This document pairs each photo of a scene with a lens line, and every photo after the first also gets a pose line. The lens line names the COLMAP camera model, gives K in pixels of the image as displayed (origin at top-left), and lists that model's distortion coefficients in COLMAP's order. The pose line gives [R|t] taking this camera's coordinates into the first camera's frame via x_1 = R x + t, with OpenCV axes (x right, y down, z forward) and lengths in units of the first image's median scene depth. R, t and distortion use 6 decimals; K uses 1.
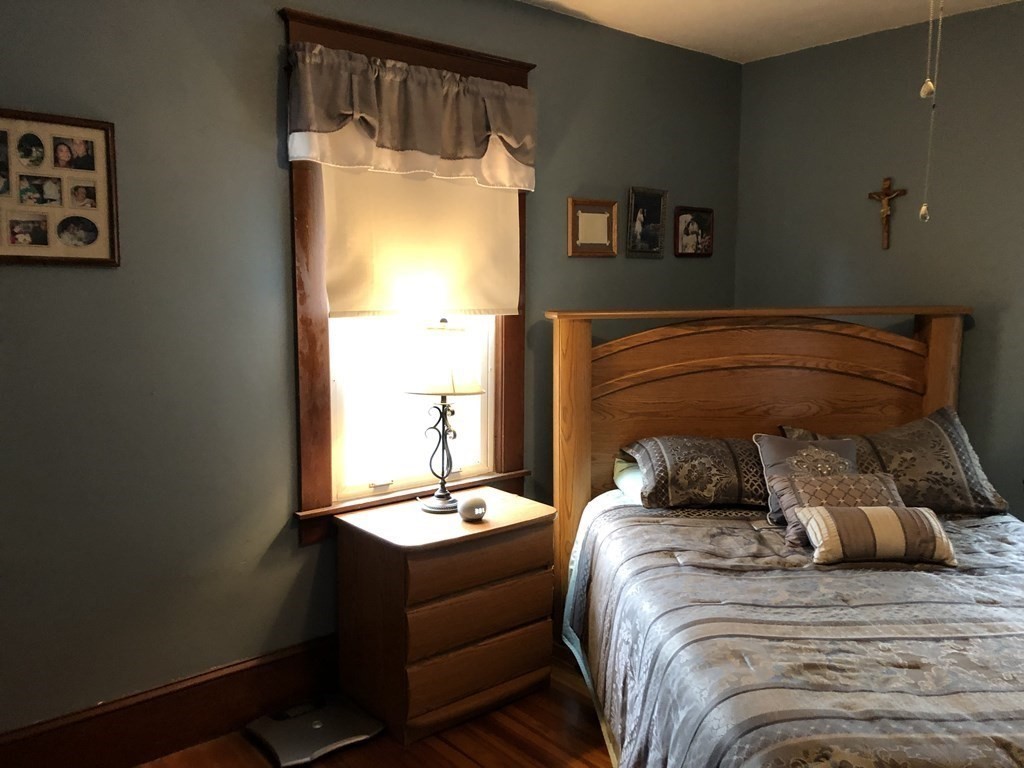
lens RADIAL K [[836.4, 0, 507.8], [0, 836.4, 378.4], [0, 0, 1]] dist [0.043628, -0.053398]
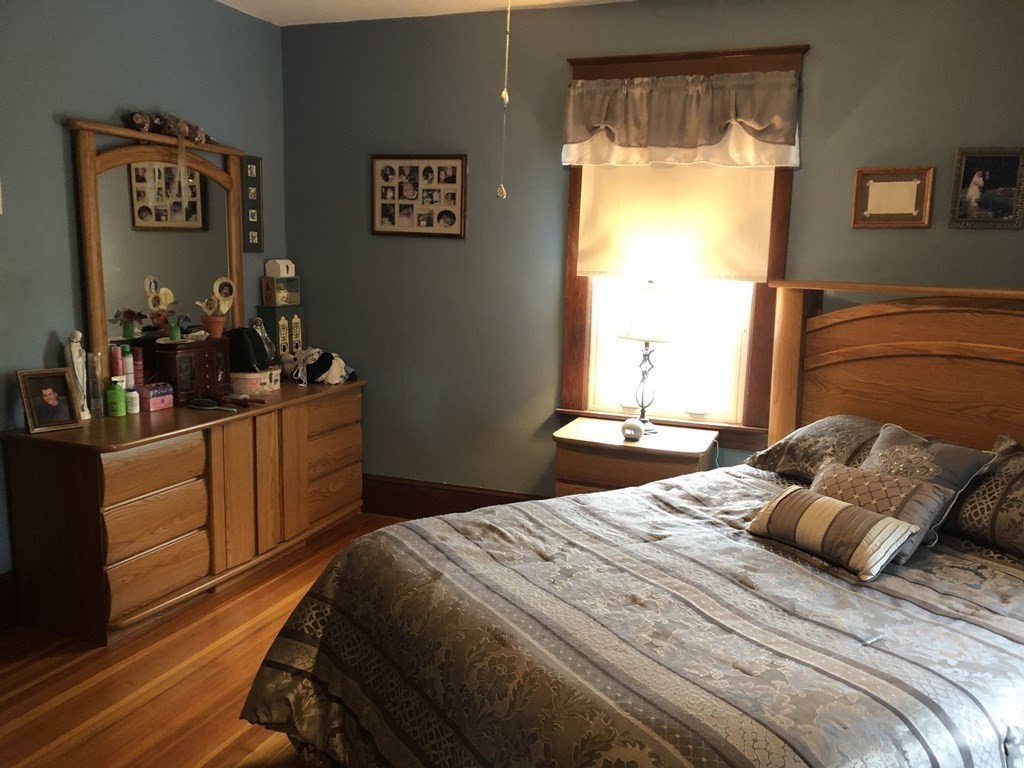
lens RADIAL K [[836.4, 0, 509.8], [0, 836.4, 388.2], [0, 0, 1]] dist [0.043628, -0.053398]
pose [[0.487496, 0.154293, -0.859384, 0.950676], [-0.118655, 0.986838, 0.109867, -0.025260], [0.865025, 0.048411, 0.499387, 0.203764]]
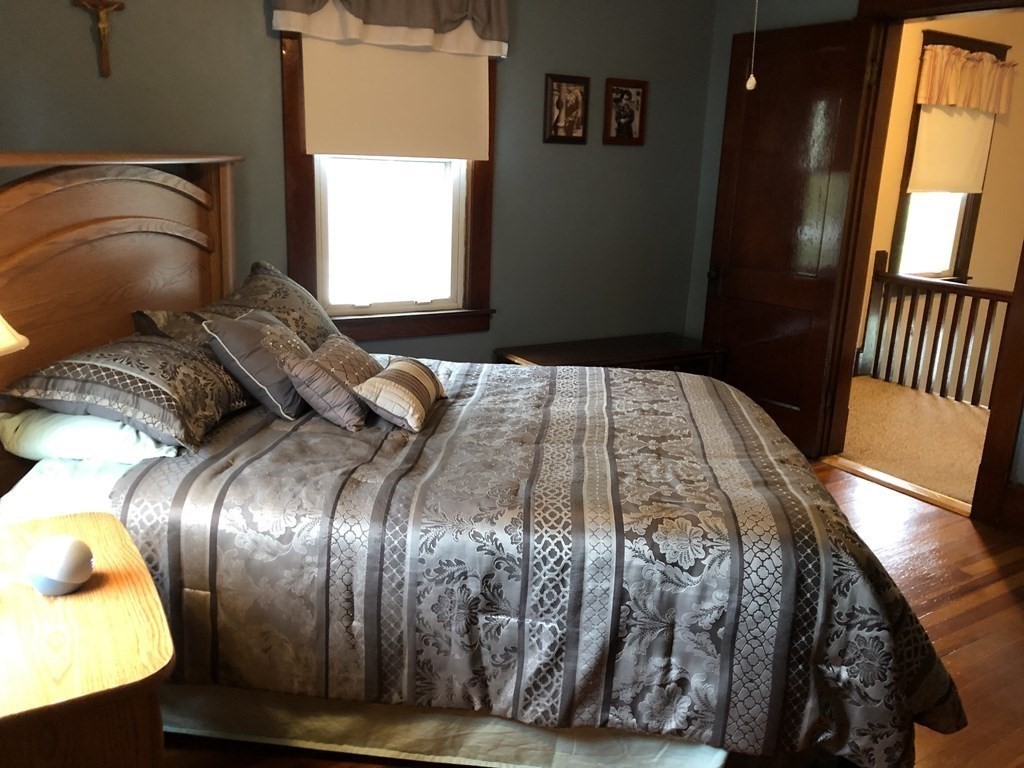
lens RADIAL K [[836.4, 0, 510.2], [0, 836.4, 379.1], [0, 0, 1]] dist [0.043628, -0.053398]
pose [[0.115651, -0.252082, 0.960770, -0.465503], [0.065706, 0.967084, 0.245830, -0.059631], [-0.991114, 0.034698, 0.128408, 0.675415]]
